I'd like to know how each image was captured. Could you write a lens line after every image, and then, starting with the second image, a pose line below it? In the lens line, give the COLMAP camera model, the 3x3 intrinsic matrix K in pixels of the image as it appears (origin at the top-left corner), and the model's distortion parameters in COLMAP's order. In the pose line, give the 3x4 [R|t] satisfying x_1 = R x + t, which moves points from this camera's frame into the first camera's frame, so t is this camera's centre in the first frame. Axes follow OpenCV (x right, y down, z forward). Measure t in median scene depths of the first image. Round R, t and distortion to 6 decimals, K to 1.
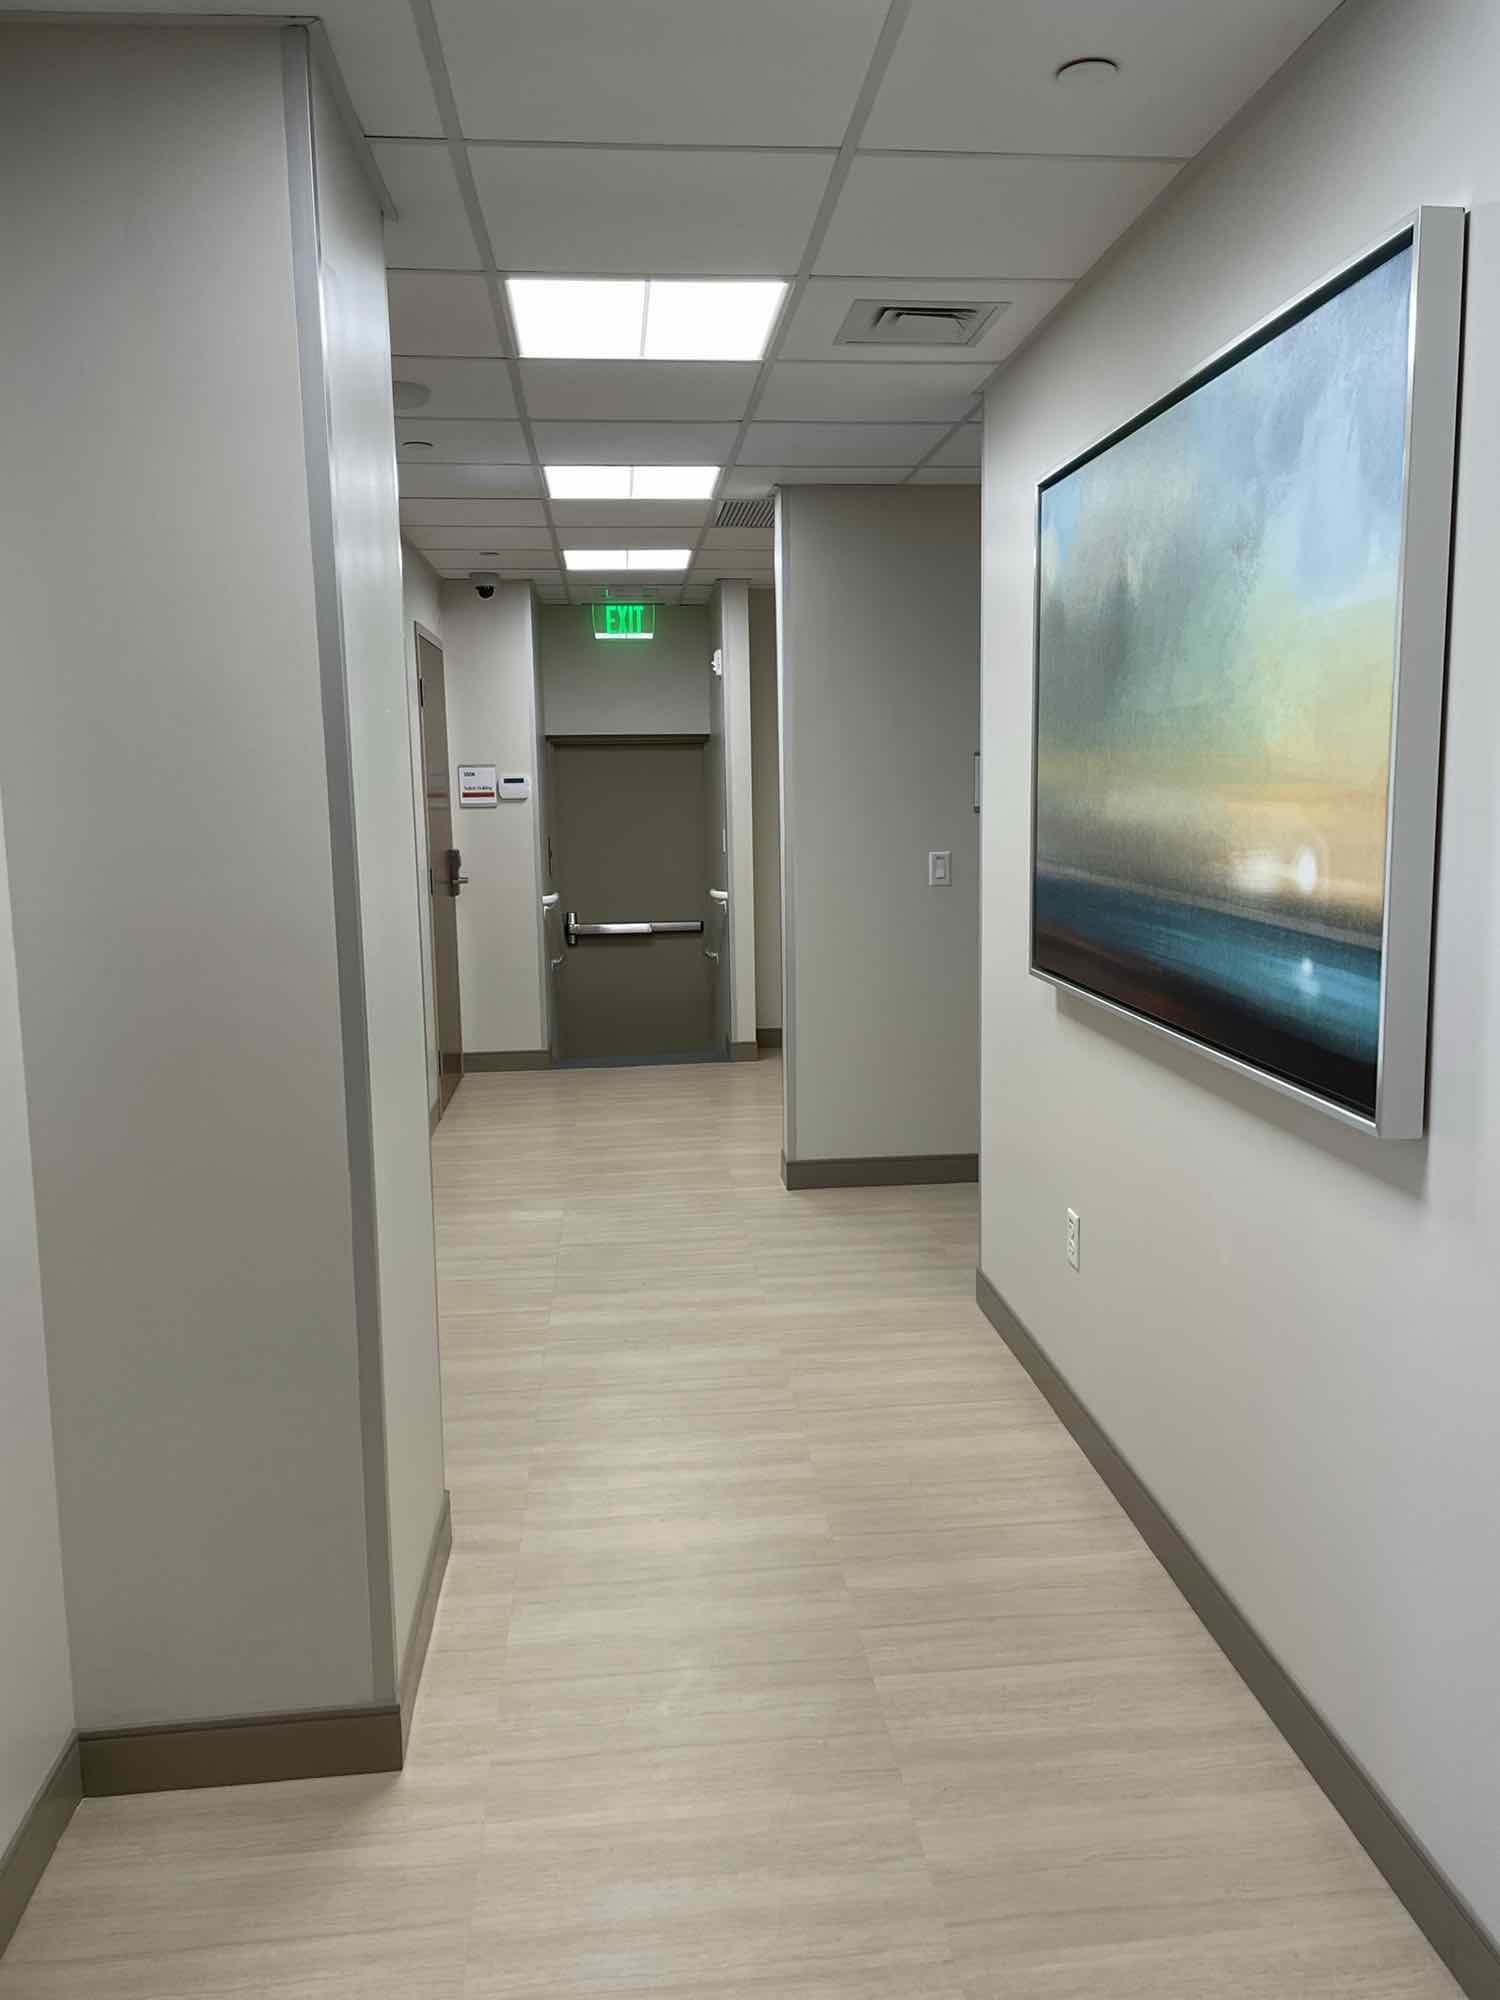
lens RADIAL K [[1524.9, 0, 742.0], [0, 1524.9, 996.0], [0, 0, 1]] dist [0.124917, -0.146470]
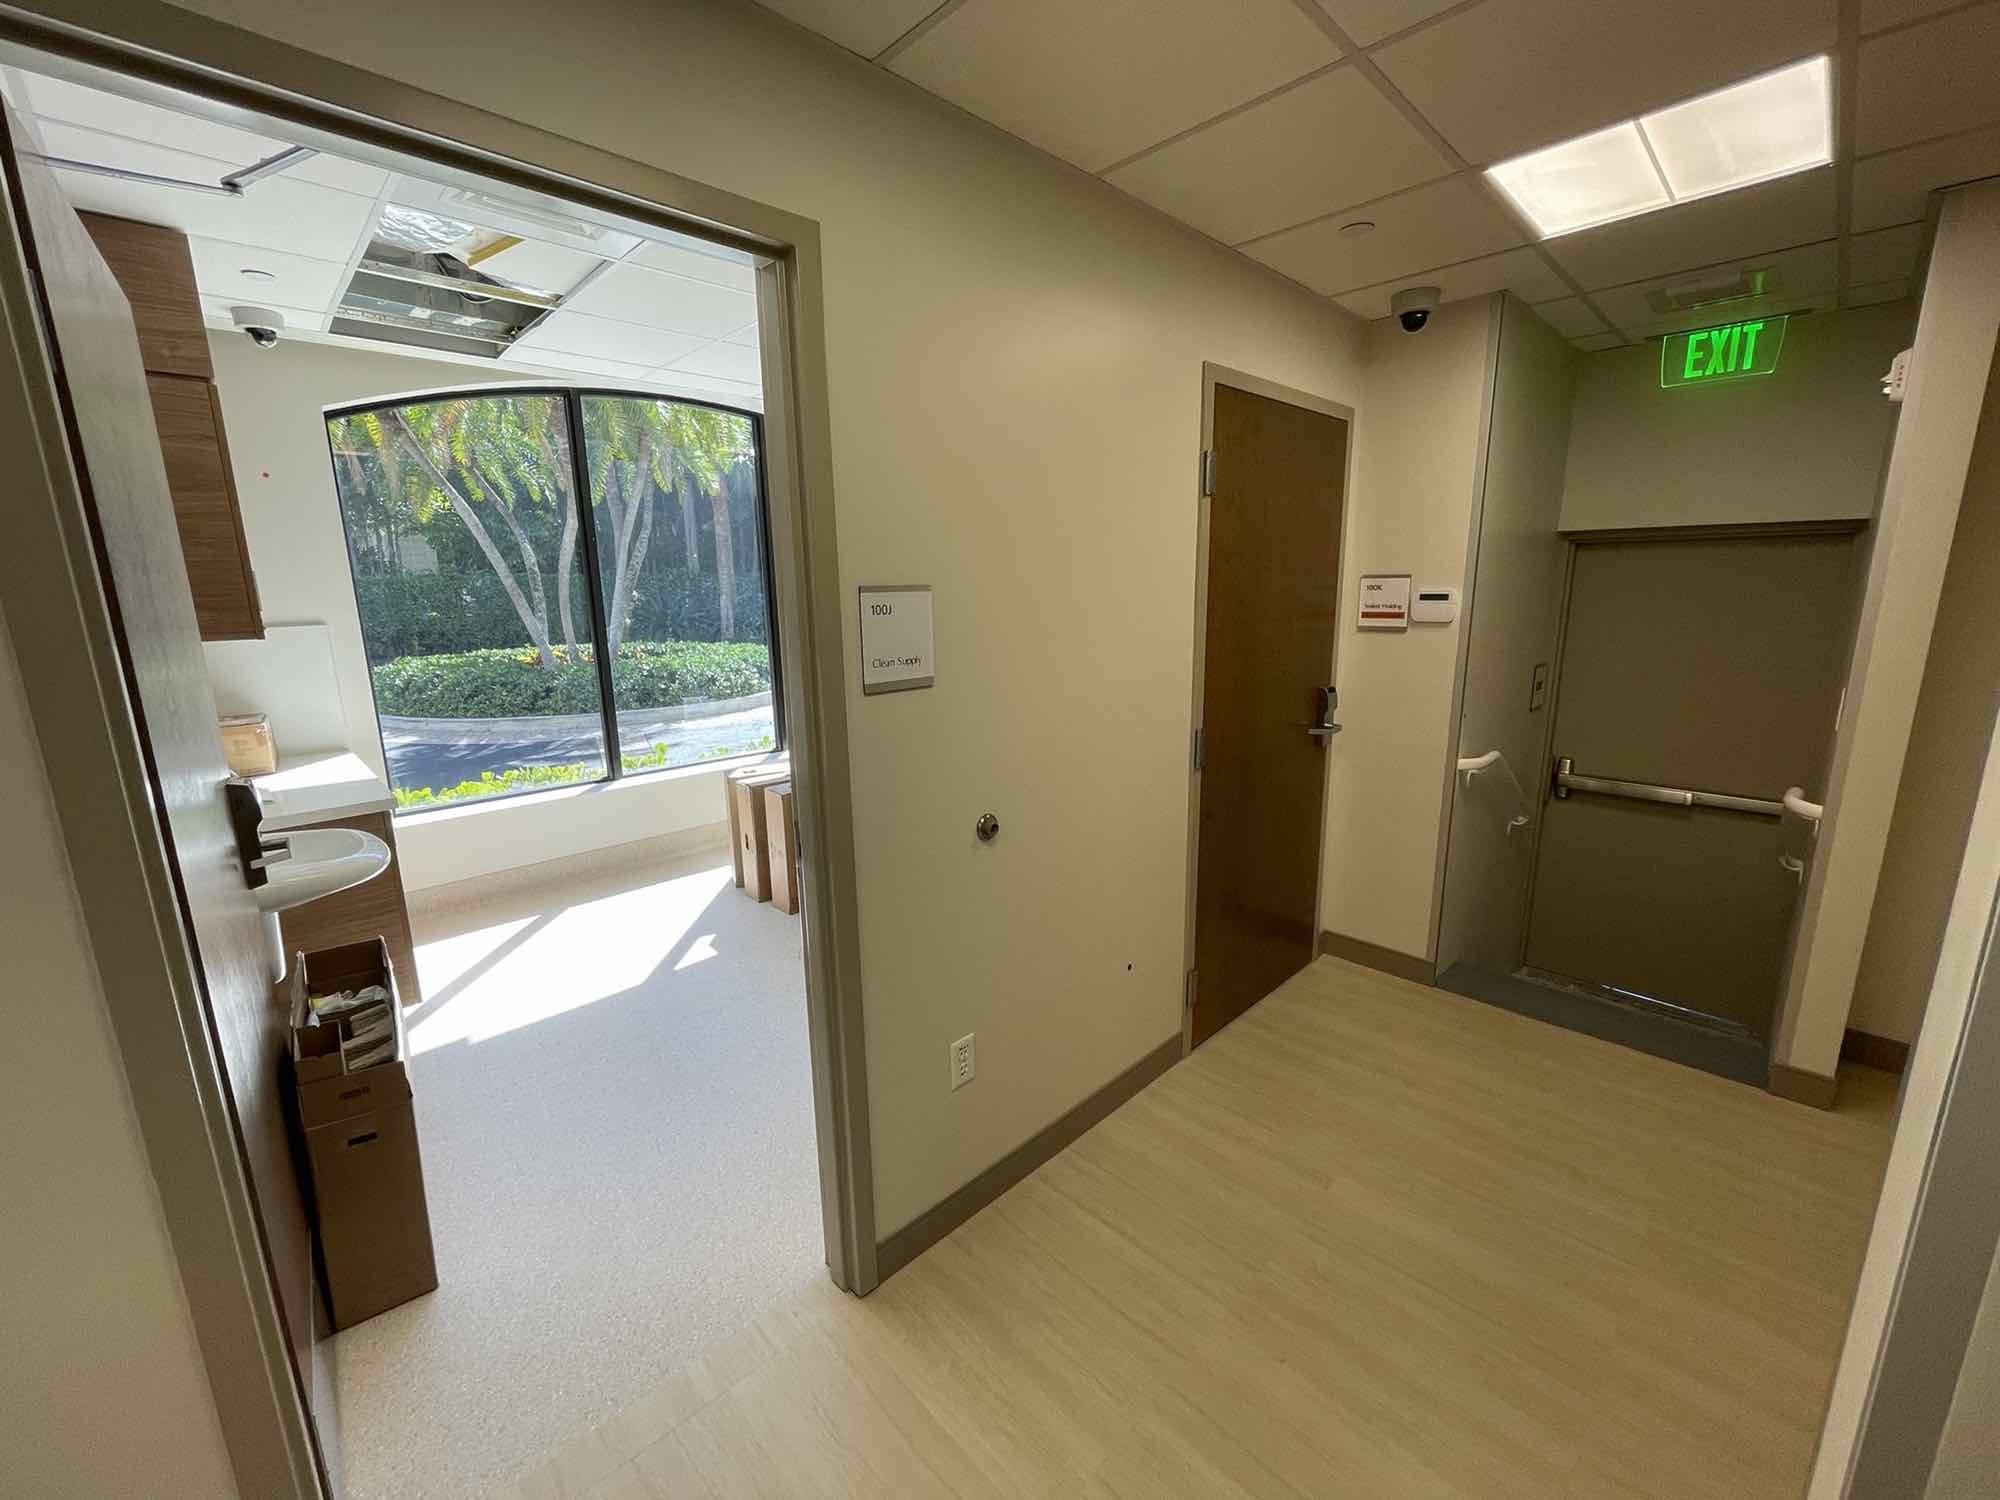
lens RADIAL K [[801.4, 0, 1009.7], [0, 801.4, 757.1], [0, 0, 1]] dist [0.000149, -0.000128]
pose [[0.640199, 0.167340, -0.749762, 0.017264], [-0.104686, 0.985886, 0.130653, -0.092258], [0.761043, -0.005154, 0.648681, 0.589250]]
